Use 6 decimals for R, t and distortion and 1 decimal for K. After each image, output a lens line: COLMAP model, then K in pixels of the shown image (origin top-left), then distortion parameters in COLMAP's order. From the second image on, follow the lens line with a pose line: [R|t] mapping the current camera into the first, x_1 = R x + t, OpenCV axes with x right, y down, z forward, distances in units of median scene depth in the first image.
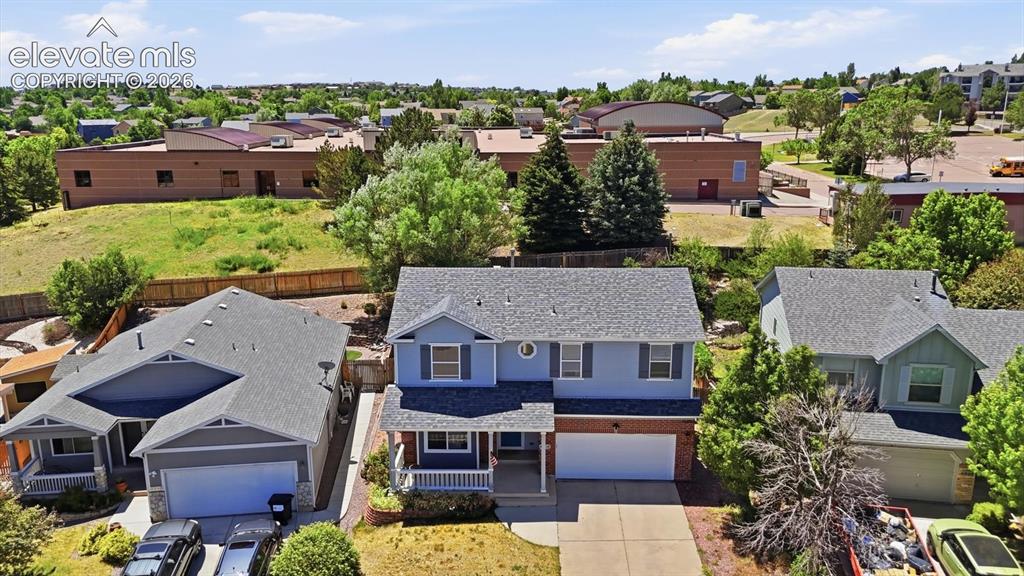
lens RADIAL K [[753.1, 0, 512.0], [0, 753.1, 288.0], [0, 0, 1]] dist [0.080090, -0.104583]
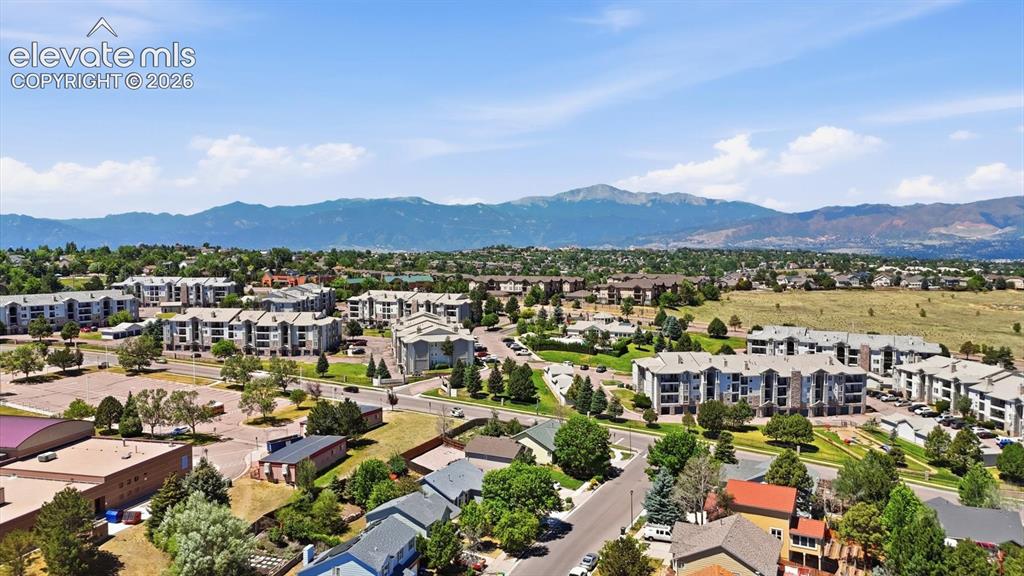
lens RADIAL K [[753.1, 0, 512.0], [0, 753.1, 288.0], [0, 0, 1]] dist [0.080090, -0.104583]
pose [[0.241311, -0.056612, 0.968795, -2.755246], [0.234735, 0.972058, -0.001666, -0.852439], [-0.941631, 0.227812, 0.247857, -0.496282]]
